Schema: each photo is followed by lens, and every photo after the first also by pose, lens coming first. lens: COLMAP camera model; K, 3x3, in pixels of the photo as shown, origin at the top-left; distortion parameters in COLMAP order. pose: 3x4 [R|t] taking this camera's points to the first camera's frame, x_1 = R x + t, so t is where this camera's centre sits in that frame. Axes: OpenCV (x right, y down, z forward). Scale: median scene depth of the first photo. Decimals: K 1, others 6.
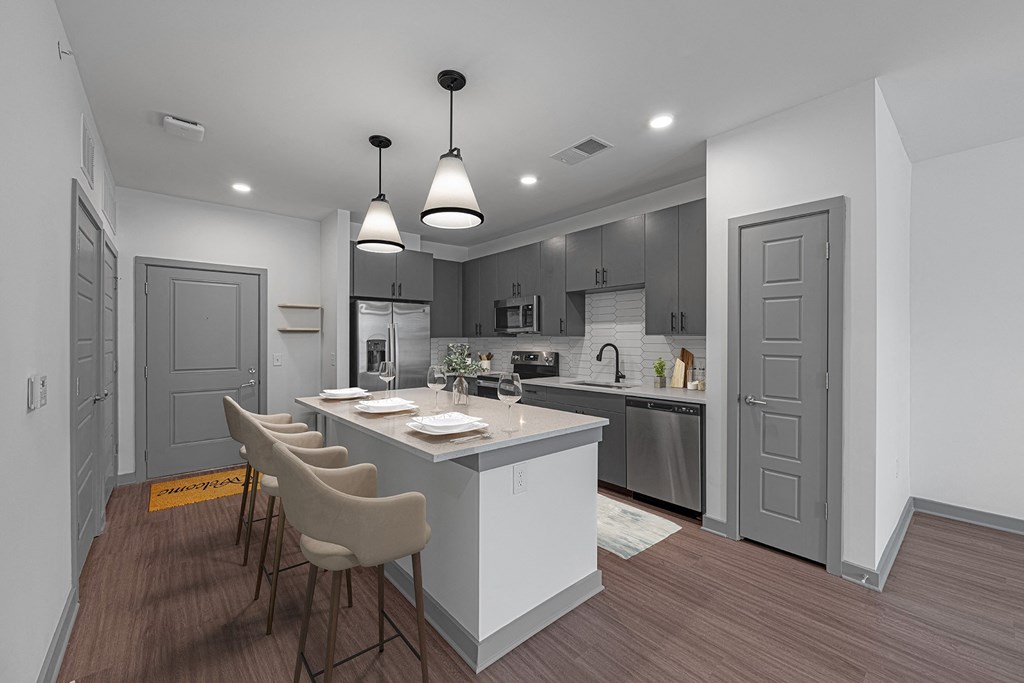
lens RADIAL K [[407.5, 0, 520.9], [0, 407.5, 340.9], [0, 0, 1]] dist [-0.001919, -0.000288]
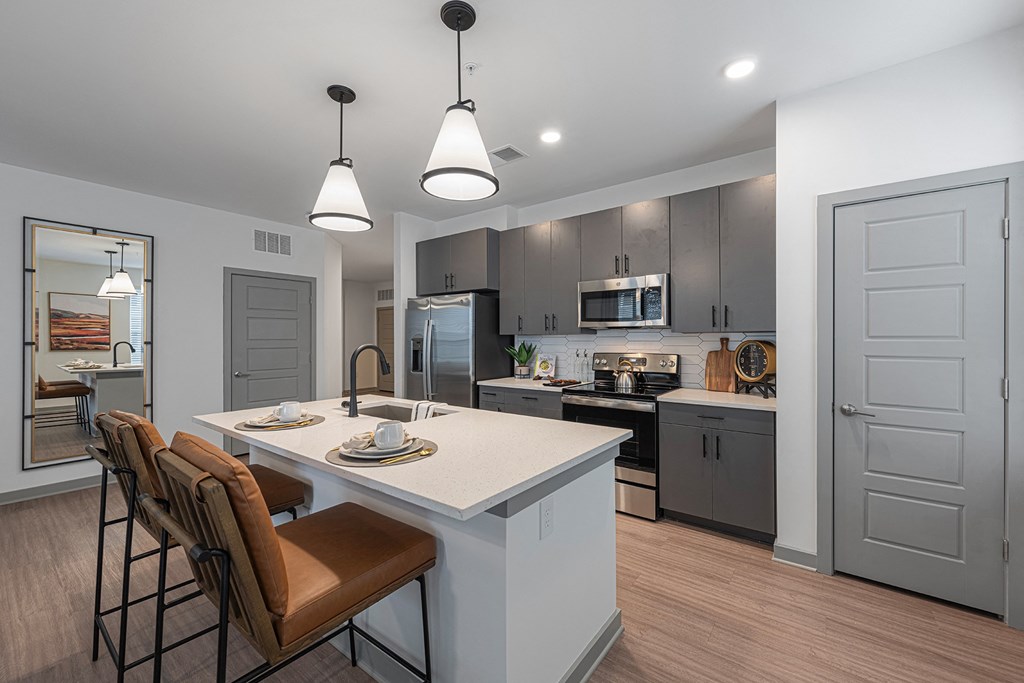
lens RADIAL K [[407.5, 0, 508.0], [0, 407.5, 340.3], [0, 0, 1]] dist [-0.001919, -0.000288]
pose [[0.987409, 0.000044, 0.158189, -0.236745], [-0.000409, 0.999997, 0.002275, 0.000656], [-0.158189, -0.002311, 0.987406, 0.241321]]
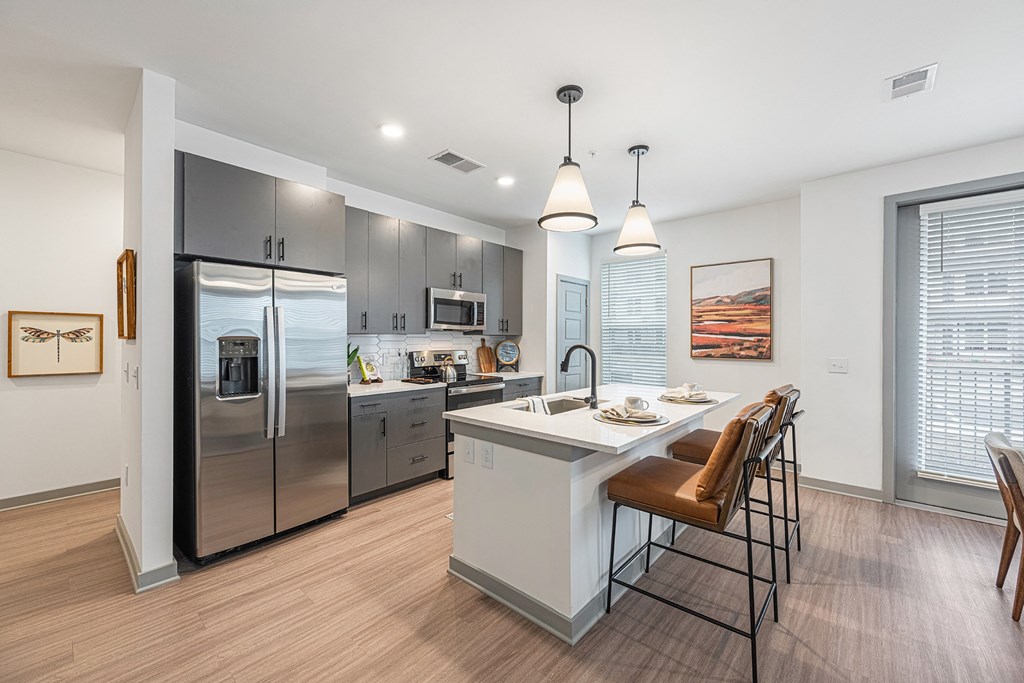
lens RADIAL K [[407.5, 0, 516.8], [0, 407.5, 339.6], [0, 0, 1]] dist [-0.001919, -0.000288]
pose [[-0.097070, 0.000570, 0.995277, -1.185284], [-0.005741, 0.999983, -0.001132, 0.001326], [-0.995261, -0.005823, -0.097065, 1.230799]]
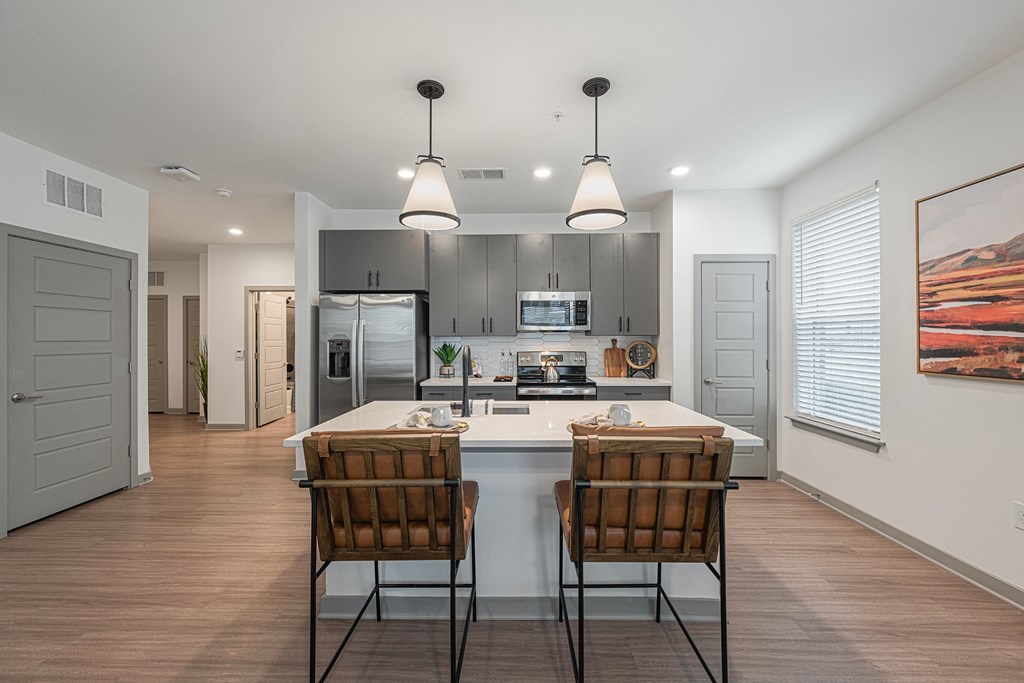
lens RADIAL K [[407.5, 0, 508.2], [0, 407.5, 338.1], [0, 0, 1]] dist [-0.001919, -0.000288]
pose [[0.699834, 0.001693, 0.714303, -0.864704], [0.000322, 0.999996, -0.002686, -0.003653], [-0.714305, 0.002110, 0.699831, 0.428042]]
